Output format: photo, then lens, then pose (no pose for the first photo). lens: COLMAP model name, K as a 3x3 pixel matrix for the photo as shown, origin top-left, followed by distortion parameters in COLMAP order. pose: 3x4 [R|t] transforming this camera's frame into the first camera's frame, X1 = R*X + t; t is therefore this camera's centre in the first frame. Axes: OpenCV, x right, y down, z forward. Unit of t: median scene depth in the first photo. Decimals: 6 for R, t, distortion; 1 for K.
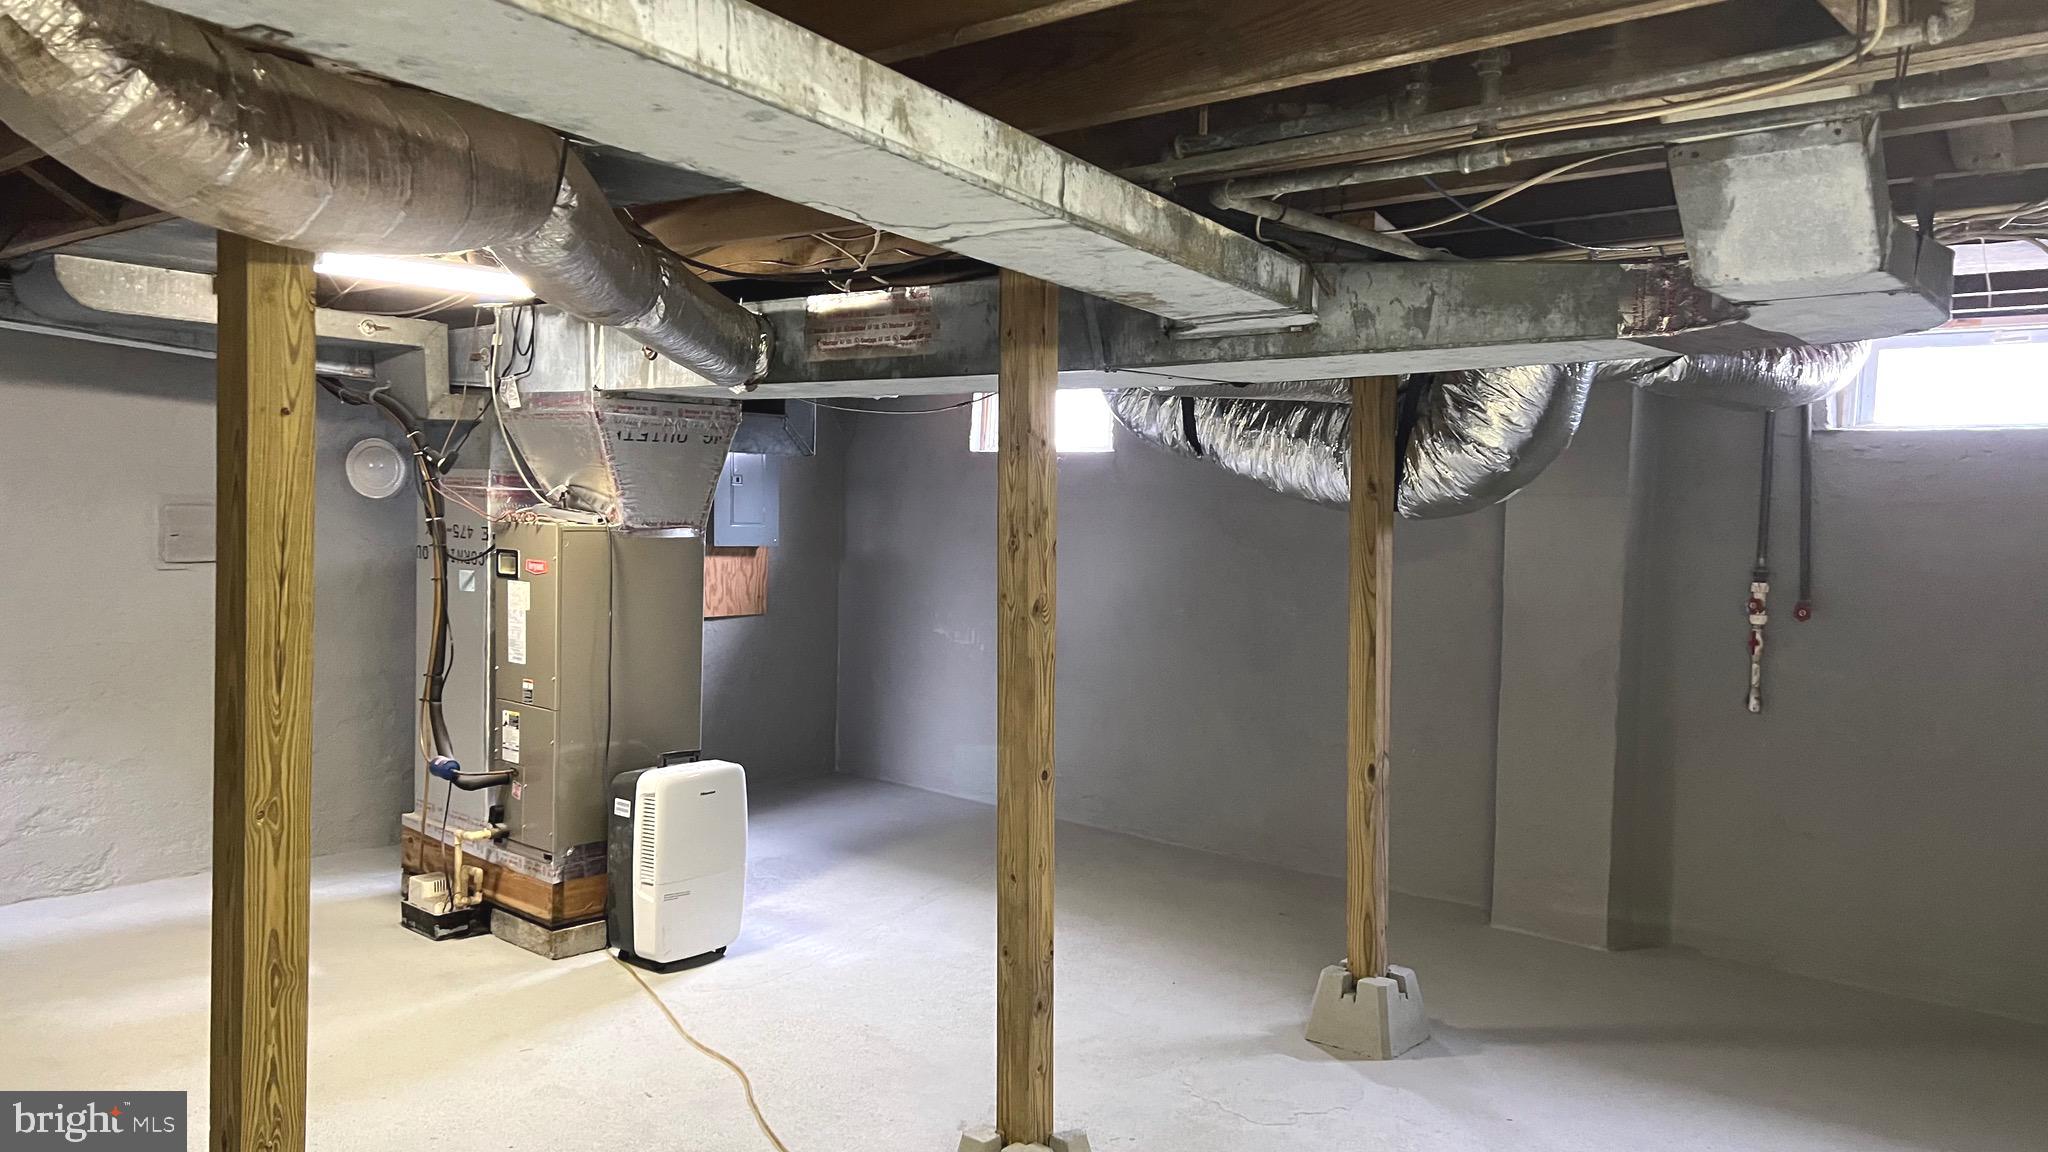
lens RADIAL K [[1555.9, 0, 1012.8], [0, 1555.9, 579.5], [0, 0, 1]] dist [0.145316, -0.150279]
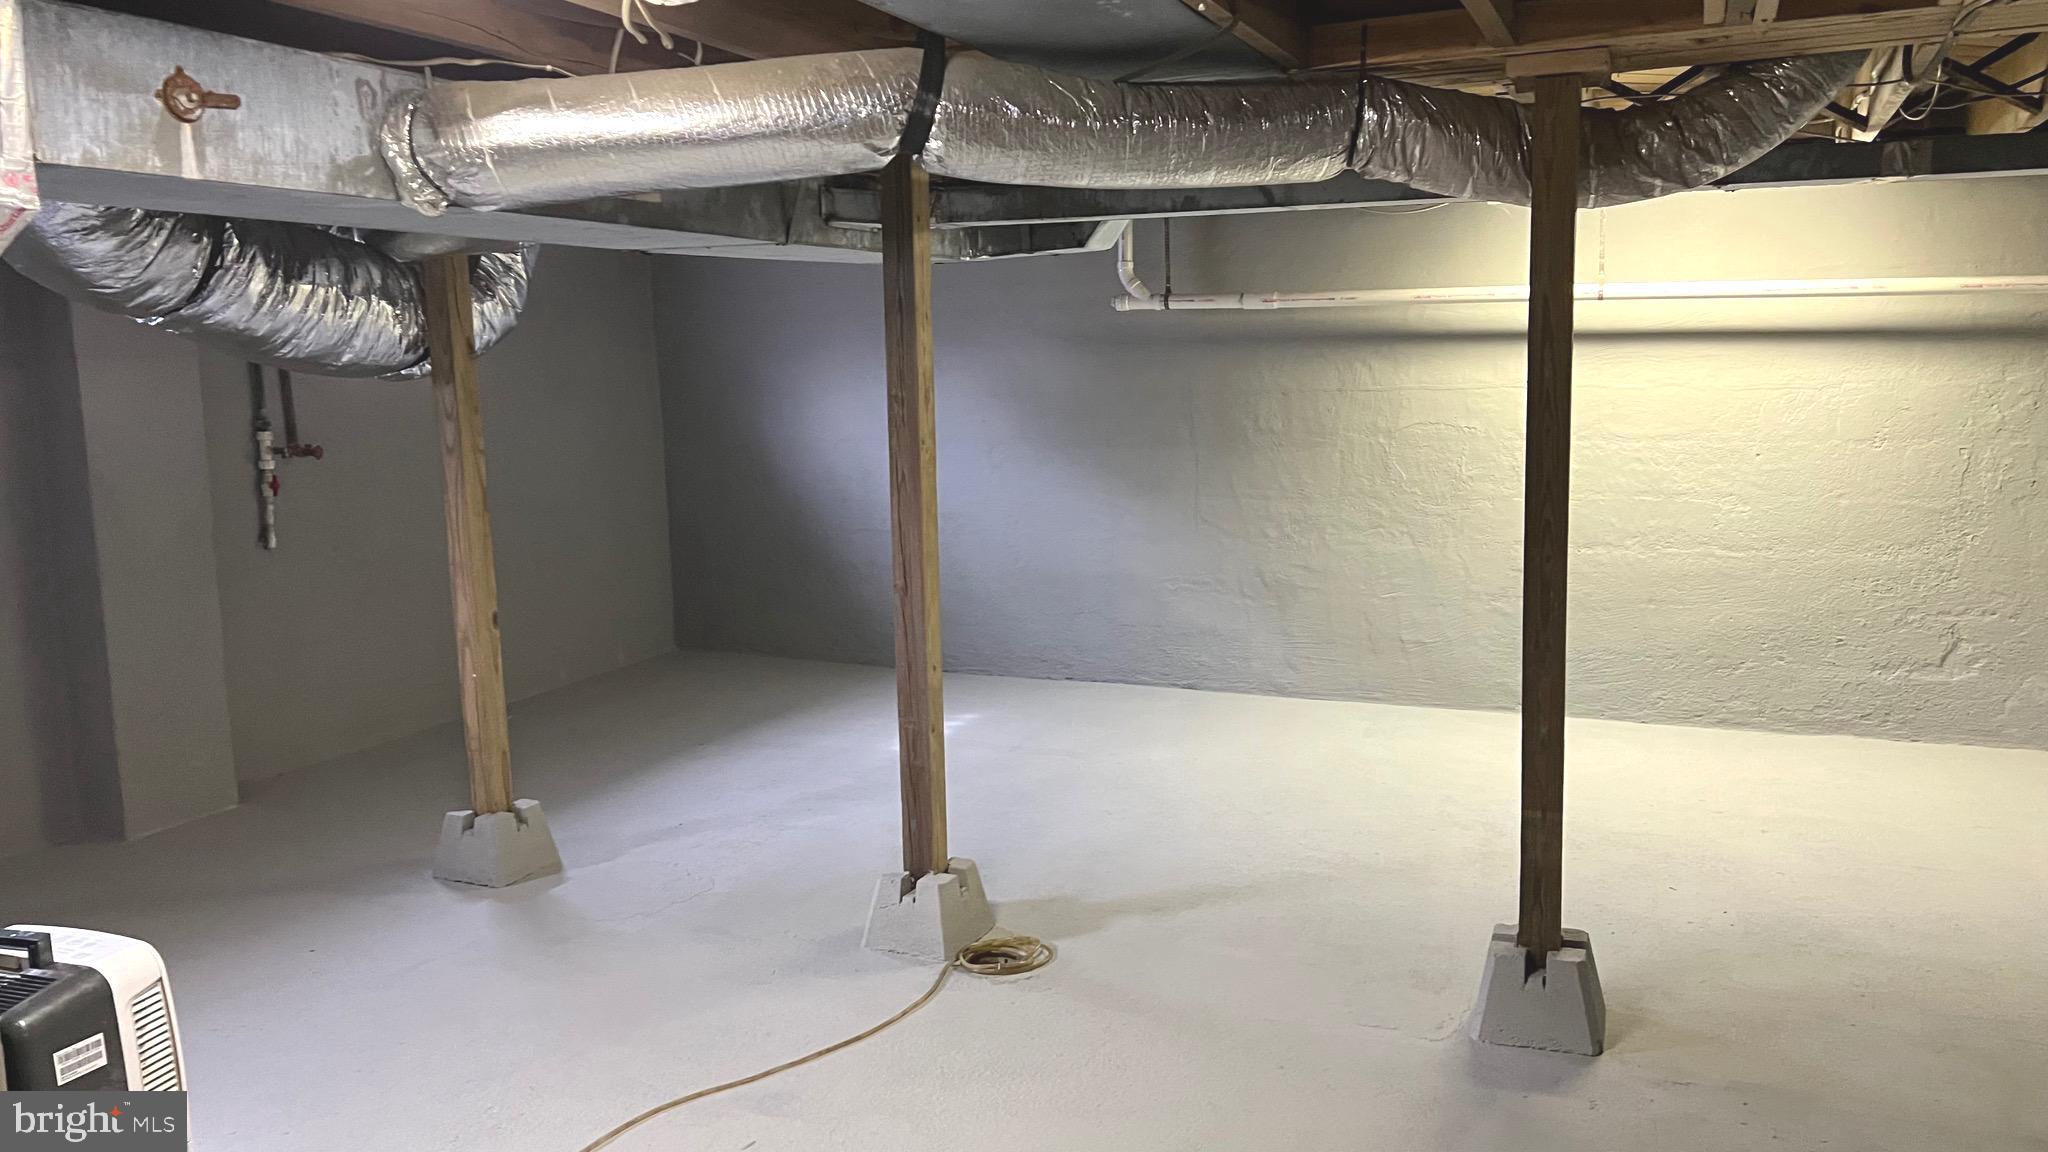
lens RADIAL K [[1554.5, 0, 1024.0], [0, 1554.5, 576.0], [0, 0, 1]] dist [0.101379, -0.045358]
pose [[-0.301728, -0.155258, 0.940668, -0.888228], [0.062875, 0.981263, 0.182126, -0.078554], [-0.951319, 0.114097, -0.286312, 0.980225]]
